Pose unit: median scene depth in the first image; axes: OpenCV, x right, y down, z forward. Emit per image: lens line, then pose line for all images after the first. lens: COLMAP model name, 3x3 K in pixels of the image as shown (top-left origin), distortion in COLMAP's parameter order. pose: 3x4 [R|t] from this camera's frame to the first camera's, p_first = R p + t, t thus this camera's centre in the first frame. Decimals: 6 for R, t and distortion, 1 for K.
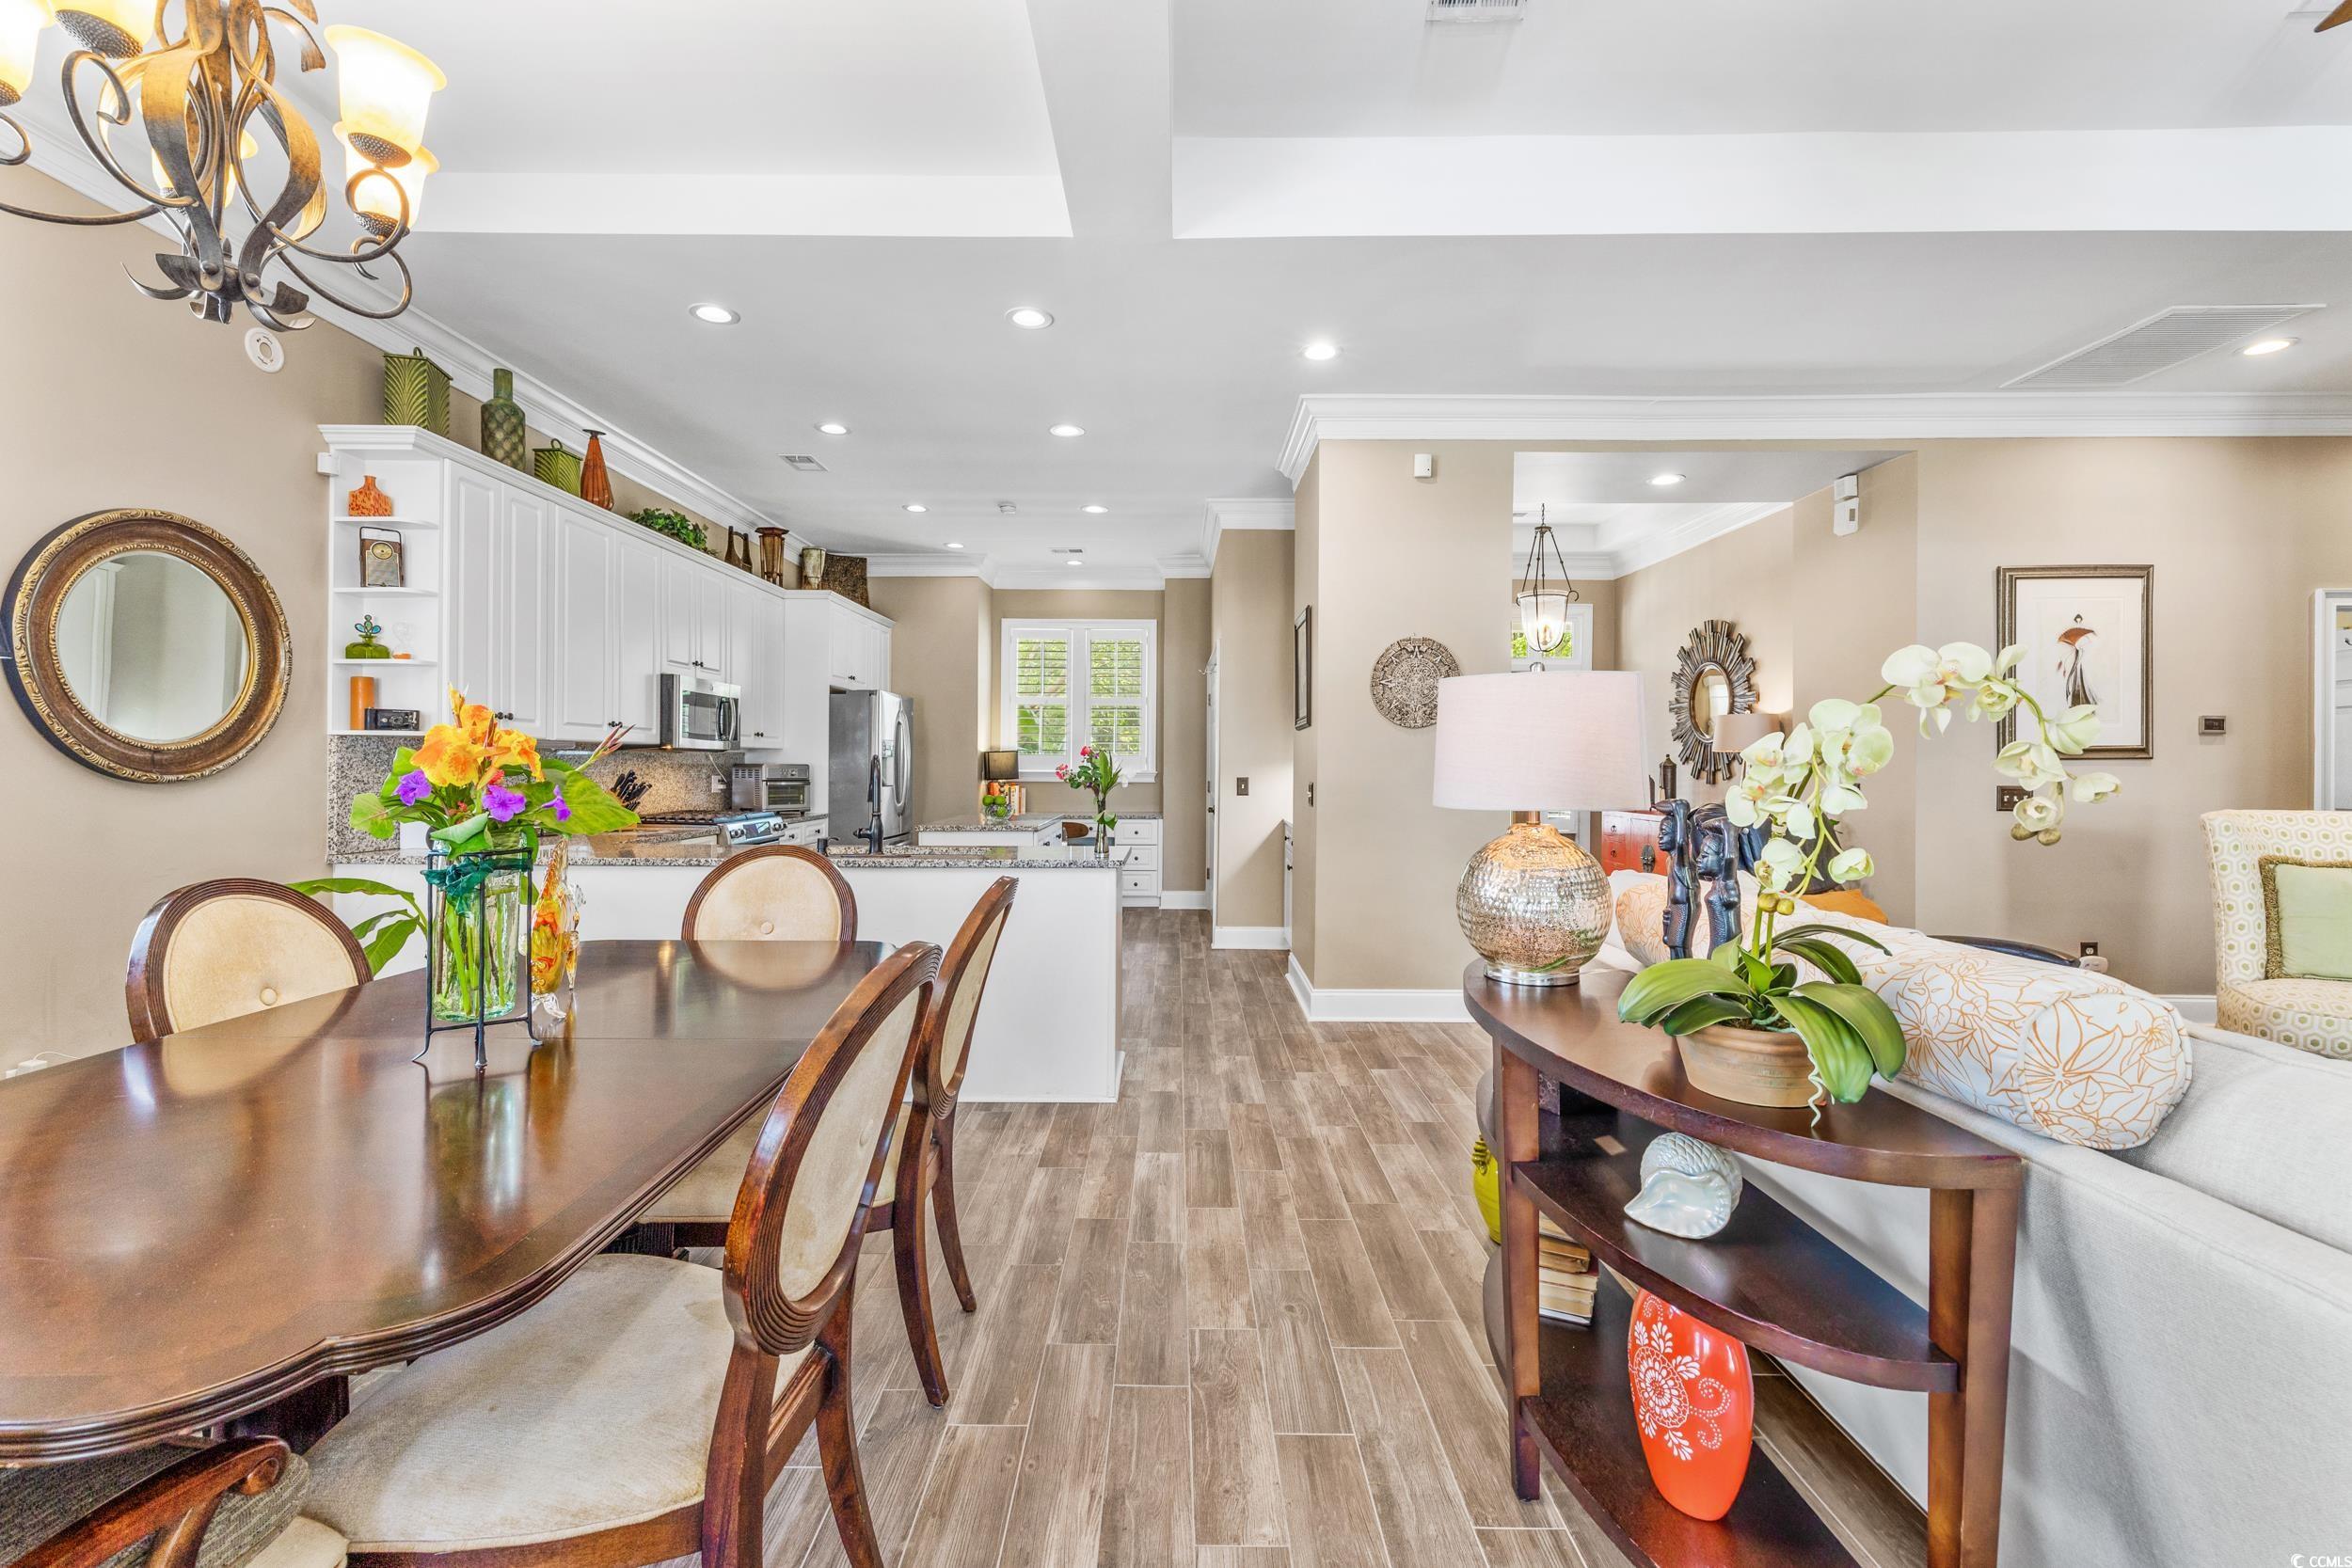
lens RADIAL K [[993.6, 0, 1175.1], [0, 993.6, 769.9], [0, 0, 1]] dist [0.000321, 0.000005]
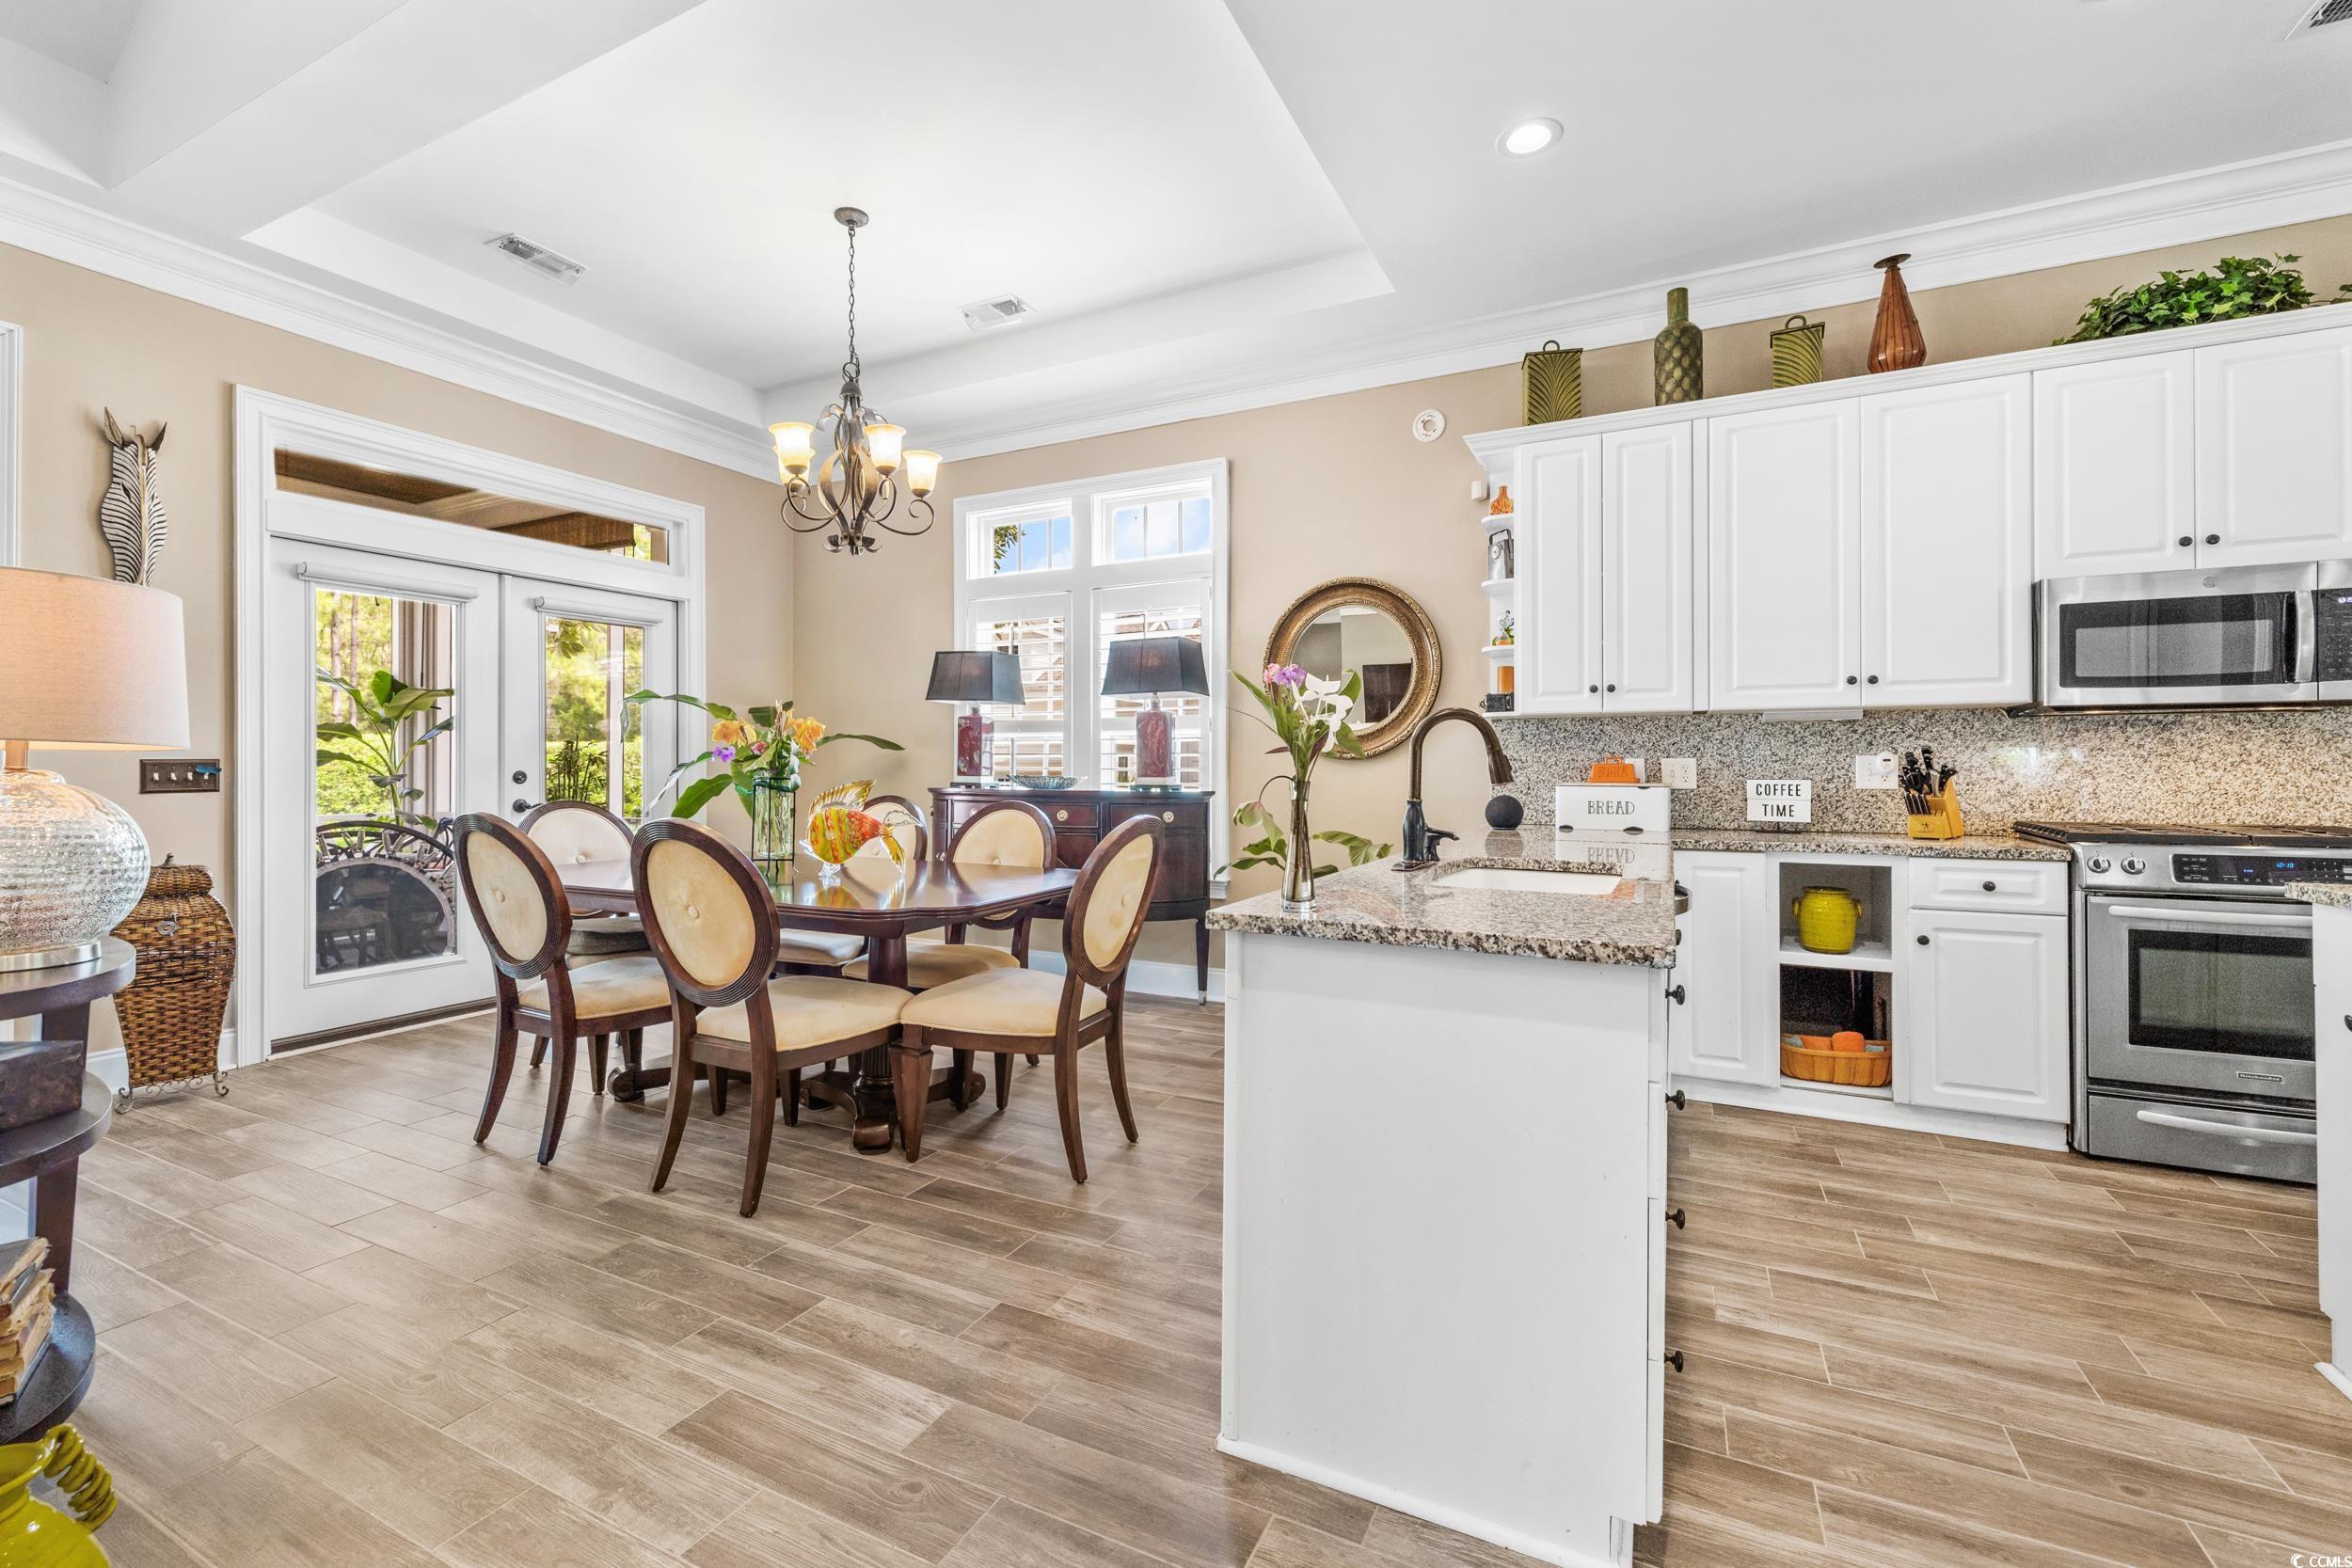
lens RADIAL K [[993.6, 0, 1174.8], [0, 993.6, 763.8], [0, 0, 1]] dist [0.000321, 0.000005]
pose [[-0.445624, -0.008790, -0.895177, 0.274205], [-0.007176, 0.999955, -0.006246, 0.021247], [0.895191, 0.003641, -0.445667, 0.912304]]
